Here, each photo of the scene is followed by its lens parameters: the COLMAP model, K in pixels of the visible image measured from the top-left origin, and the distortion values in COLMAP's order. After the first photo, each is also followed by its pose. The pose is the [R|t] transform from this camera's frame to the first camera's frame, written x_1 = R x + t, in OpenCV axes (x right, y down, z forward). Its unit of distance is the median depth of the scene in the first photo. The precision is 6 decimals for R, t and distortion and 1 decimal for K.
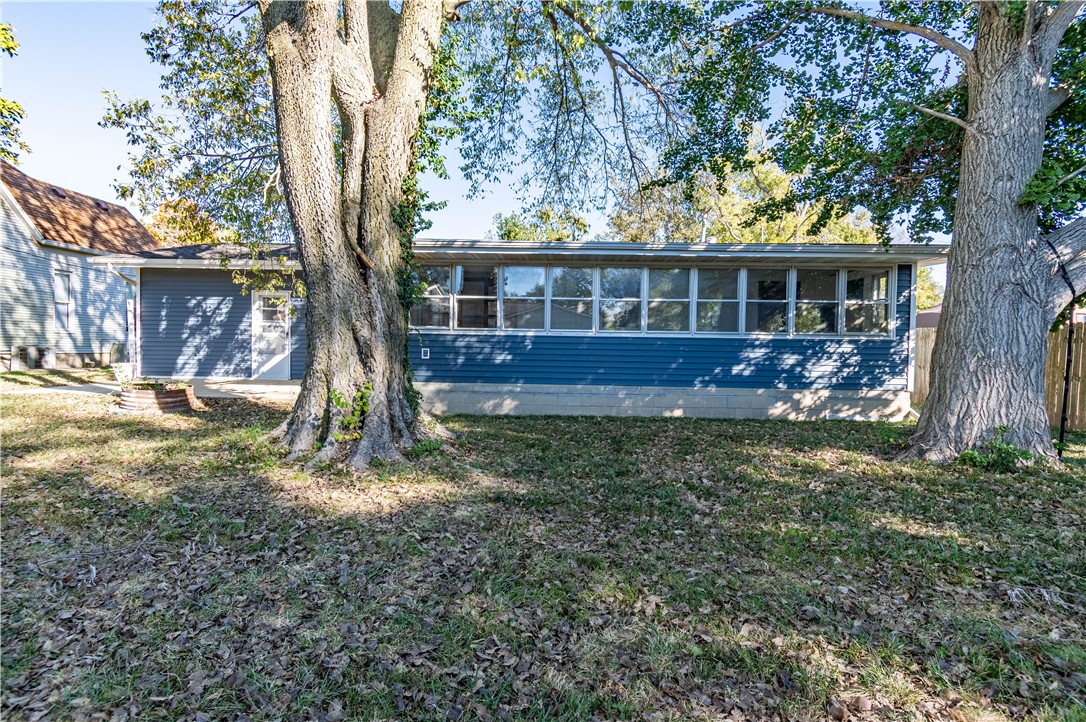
lens RADIAL K [[581.6, 0, 544.6], [0, 581.6, 354.7], [0, 0, 1]] dist [0.003094, 0.000857]
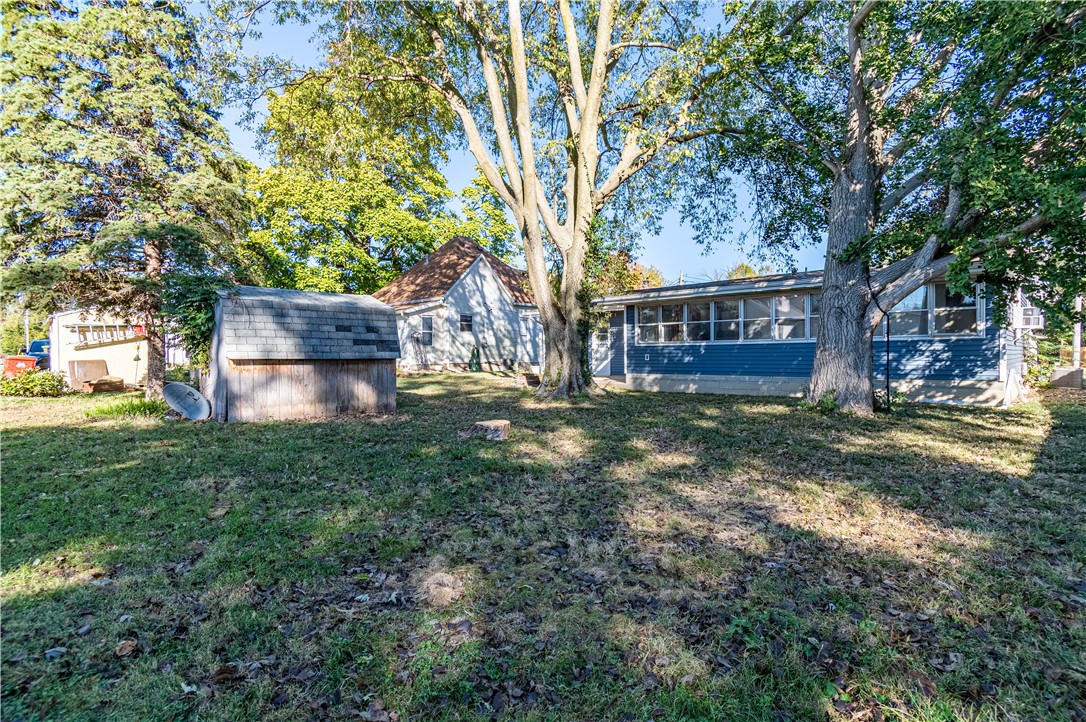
lens RADIAL K [[534.7, 0, 542.5], [0, 534.7, 364.2], [0, 0, 1]] dist [-0.005398, -0.000404]
pose [[0.743877, -0.011167, -0.668223, 0.638040], [0.008262, 0.999938, -0.007513, 0.027933], [0.668265, 0.000068, 0.743923, -0.410999]]
